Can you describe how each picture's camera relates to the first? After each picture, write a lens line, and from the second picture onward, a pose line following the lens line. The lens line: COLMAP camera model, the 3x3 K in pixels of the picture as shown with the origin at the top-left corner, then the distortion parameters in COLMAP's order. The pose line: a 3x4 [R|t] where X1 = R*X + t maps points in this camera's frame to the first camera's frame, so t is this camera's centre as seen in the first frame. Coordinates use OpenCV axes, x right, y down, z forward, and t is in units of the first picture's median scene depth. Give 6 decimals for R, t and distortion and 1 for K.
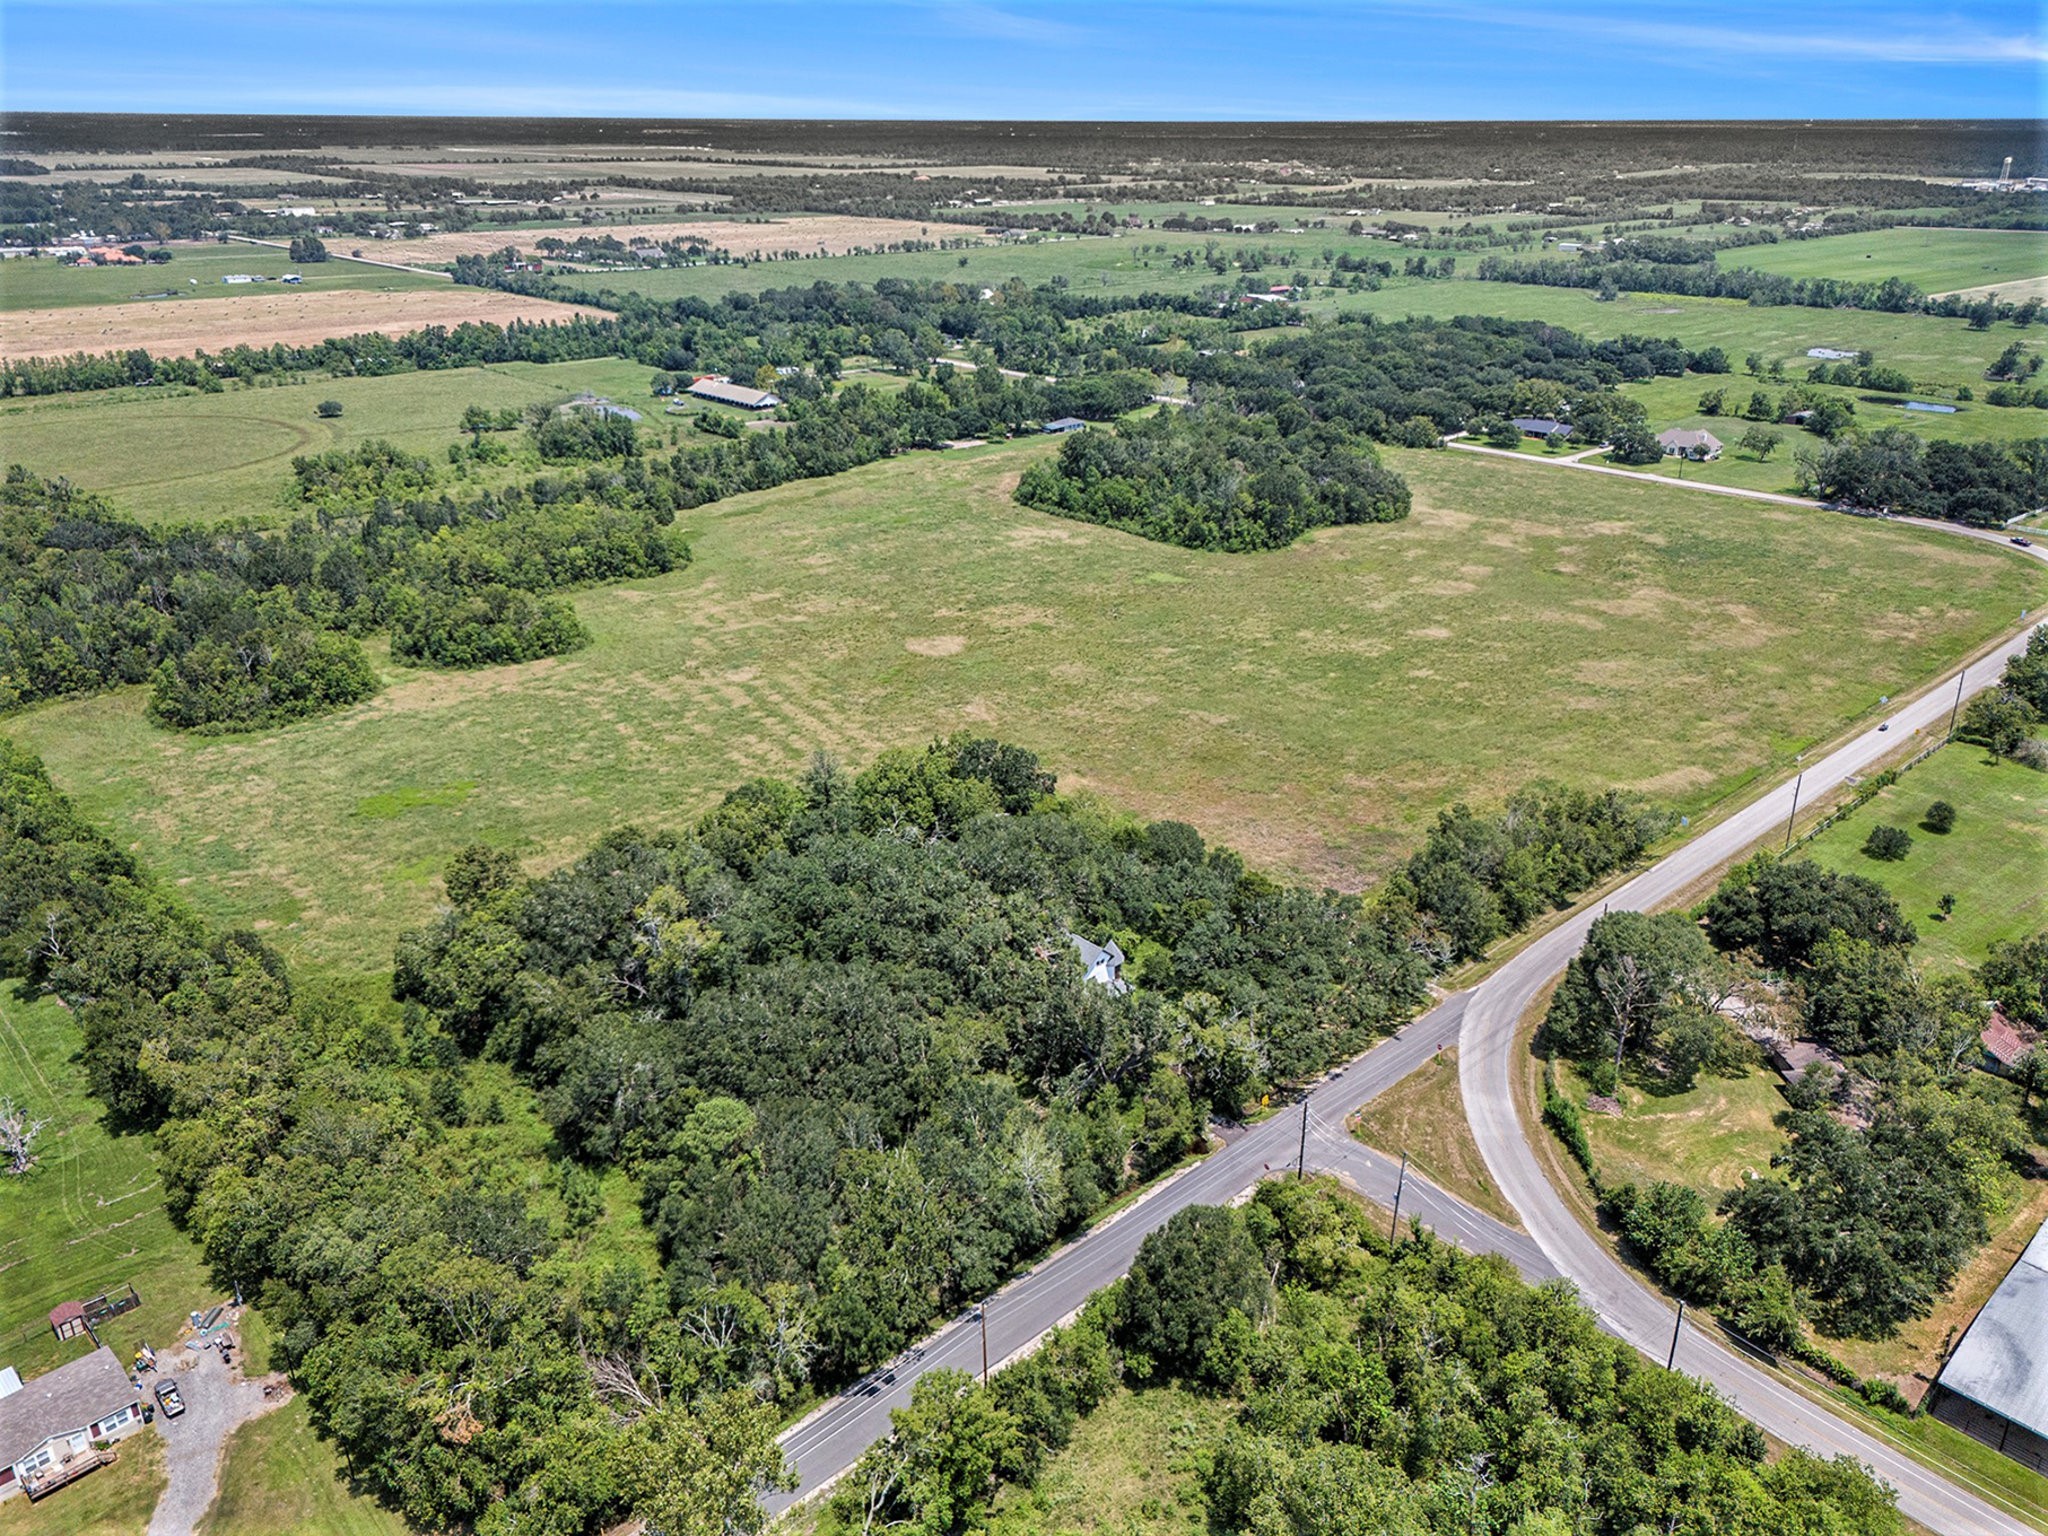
lens RADIAL K [[1517.4, 0, 1074.2], [0, 1517.4, 737.5], [0, 0, 1]] dist [0.026730, -0.001487]
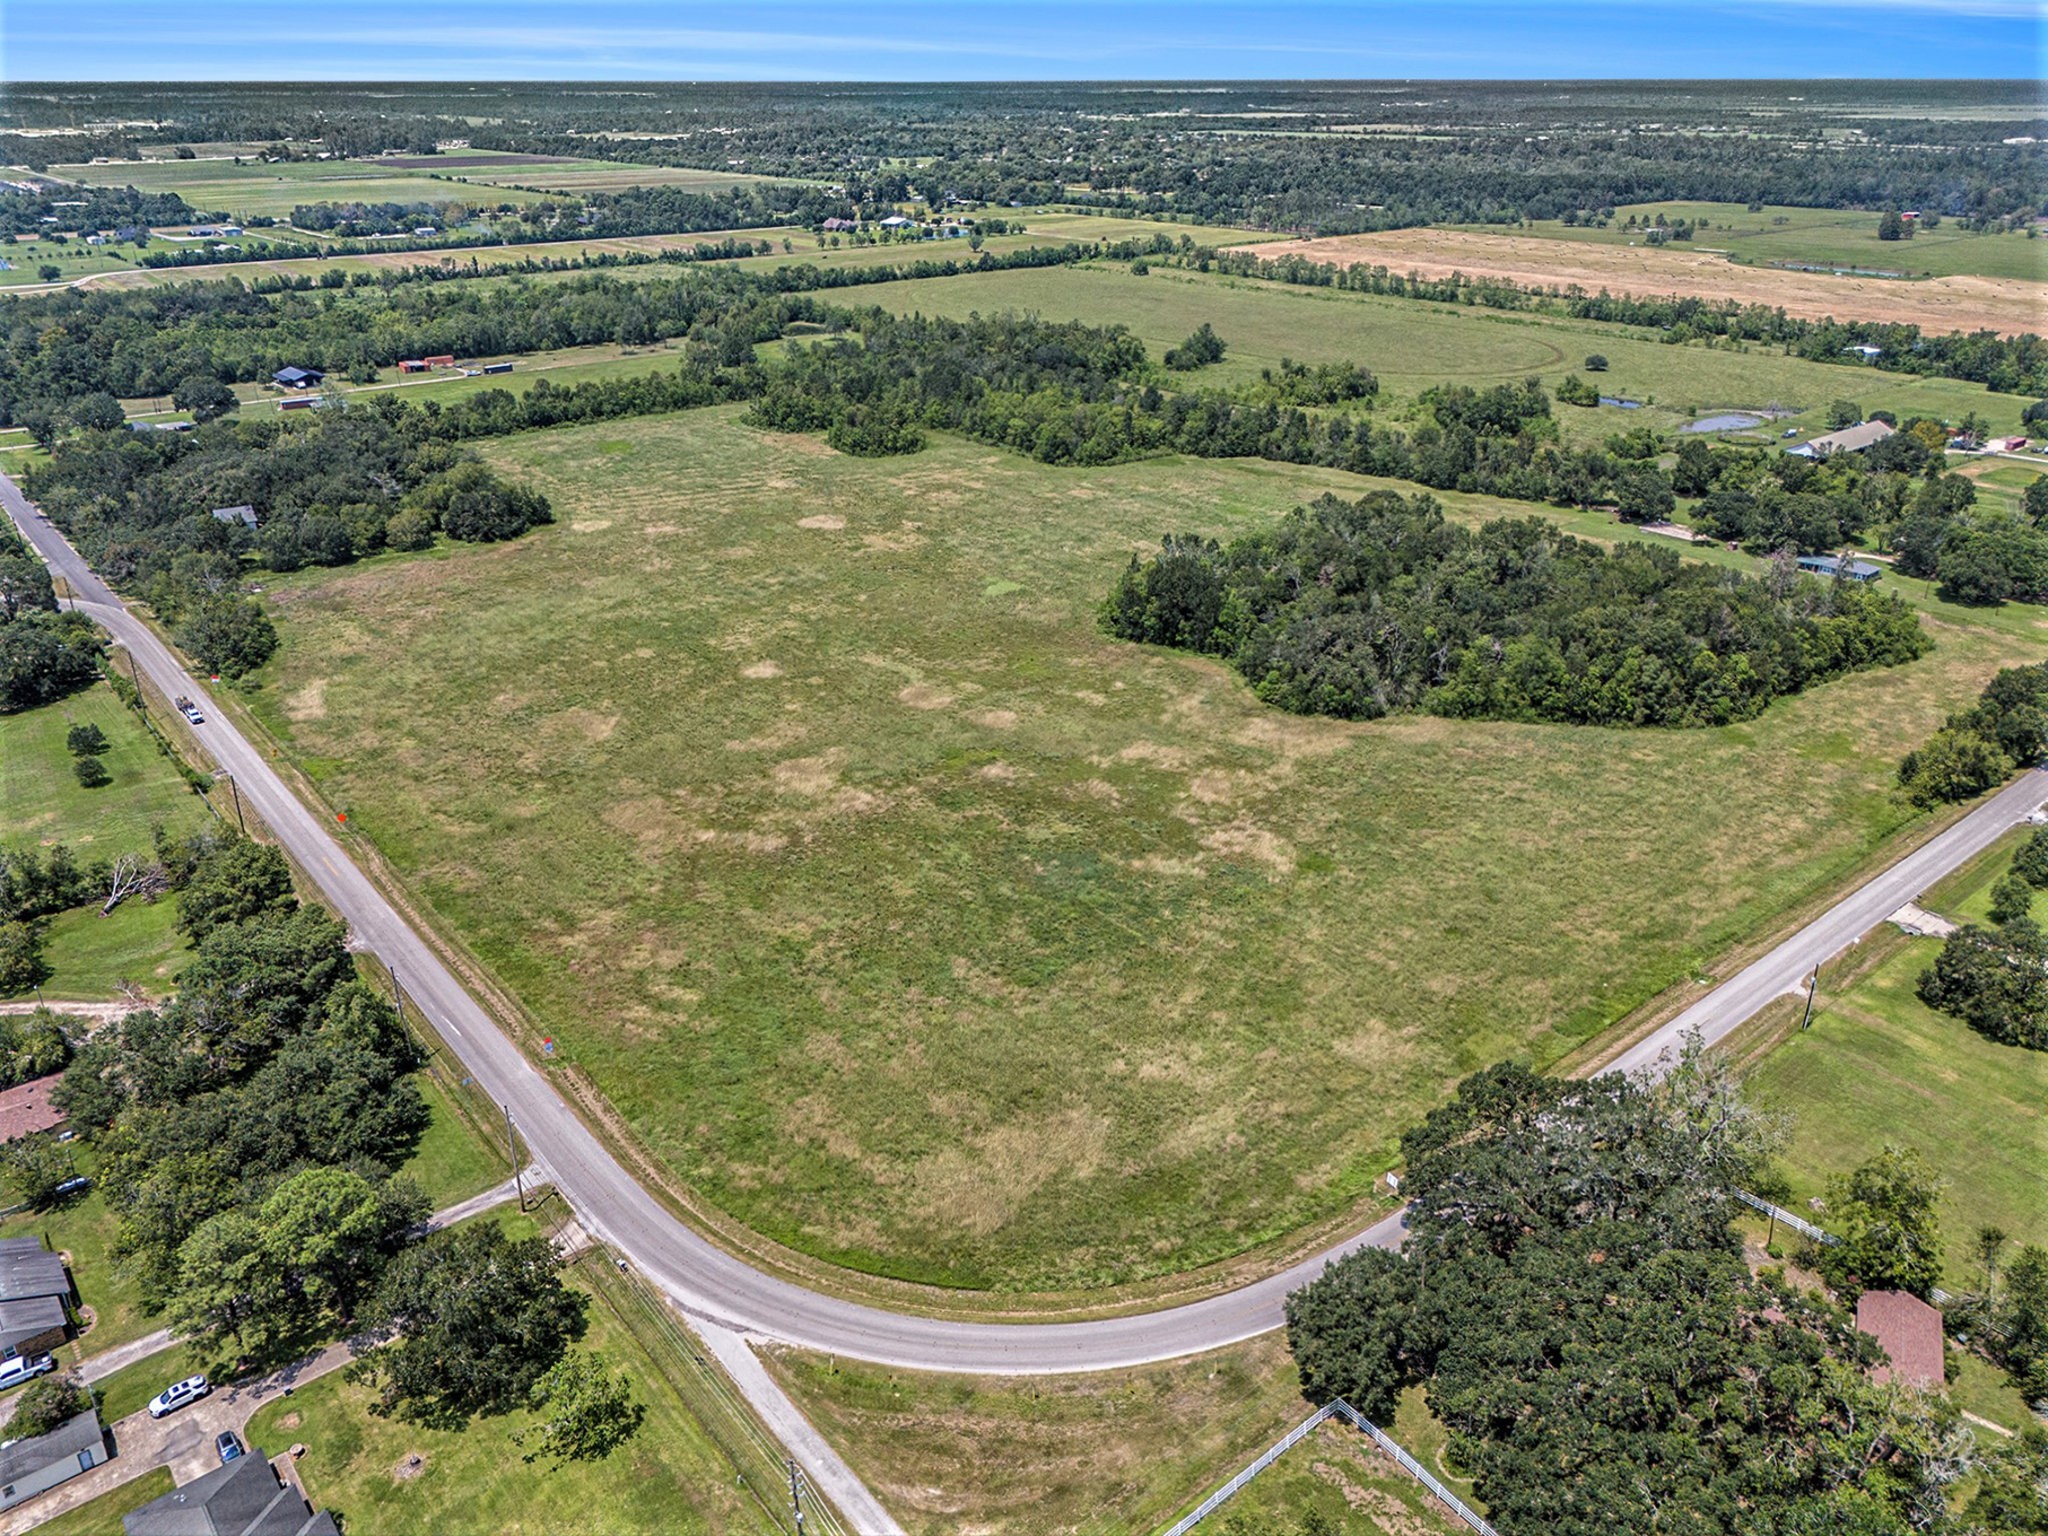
lens RADIAL K [[1517.4, 0, 1027.6], [0, 1517.4, 773.4], [0, 0, 1]] dist [0.026730, -0.001487]
pose [[-0.071637, 0.414828, -0.907075, 1.063244], [-0.380582, 0.829240, 0.409290, -0.444858], [0.921968, 0.374536, 0.098472, 1.080507]]
